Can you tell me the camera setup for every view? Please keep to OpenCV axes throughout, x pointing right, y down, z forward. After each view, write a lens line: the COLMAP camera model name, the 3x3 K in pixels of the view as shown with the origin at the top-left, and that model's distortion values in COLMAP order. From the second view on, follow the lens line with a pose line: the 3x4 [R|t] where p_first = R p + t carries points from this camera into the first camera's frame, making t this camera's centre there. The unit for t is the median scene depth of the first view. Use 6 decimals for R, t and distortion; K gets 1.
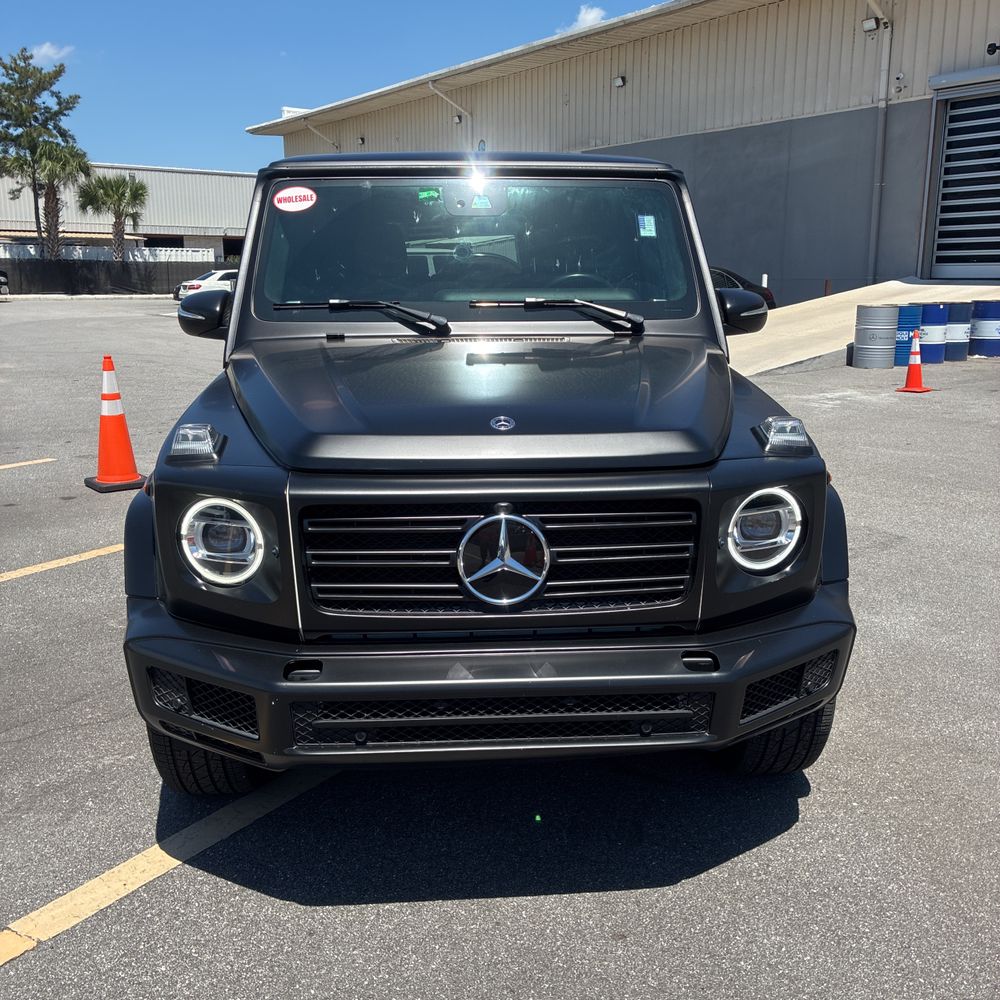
lens RADIAL K [[1020.9, 0, 512.3], [0, 1020.9, 499.5], [0, 0, 1]] dist [0.015235, 0.009205]
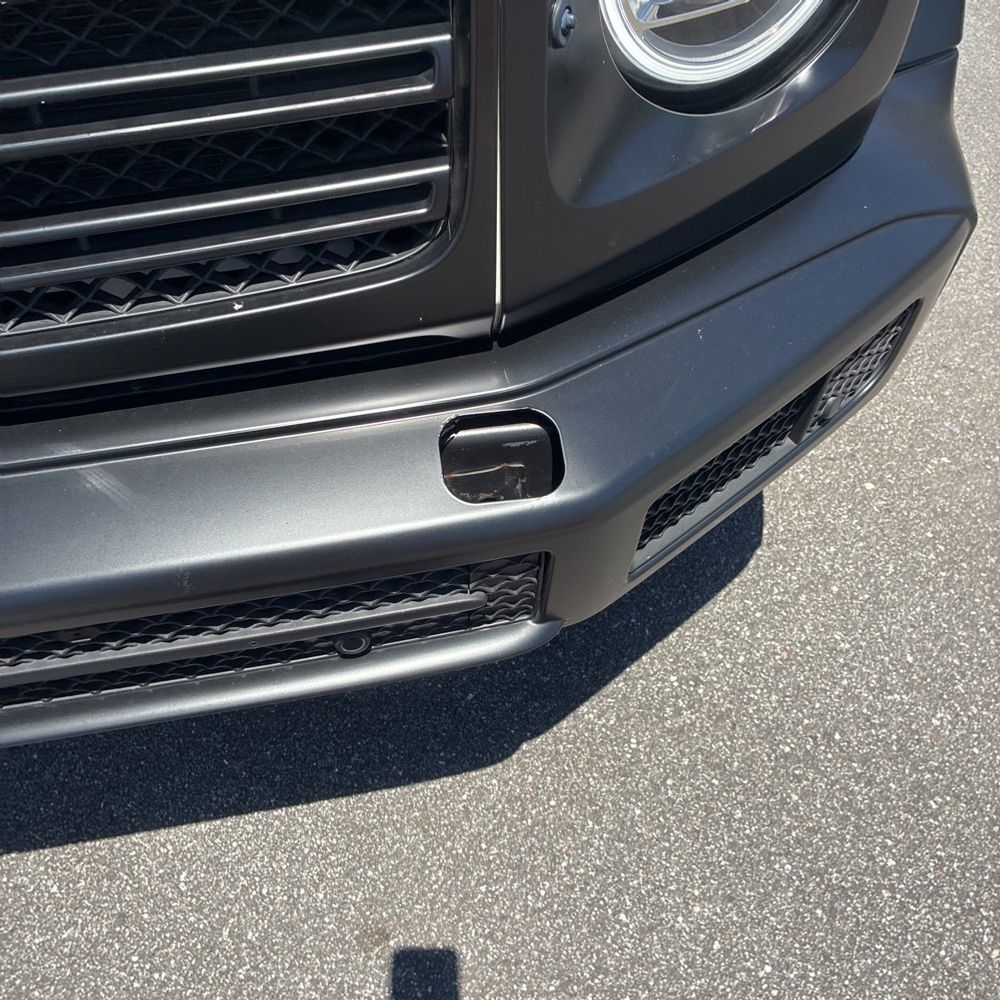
lens RADIAL K [[1020.9, 0, 512.3], [0, 1020.9, 499.5], [0, 0, 1]] dist [0.015235, 0.009205]
pose [[0.996359, -0.081443, 0.025215, 0.164924], [0.053490, 0.827450, 0.558985, -0.001047], [-0.066390, -0.555601, 0.828794, 0.685337]]
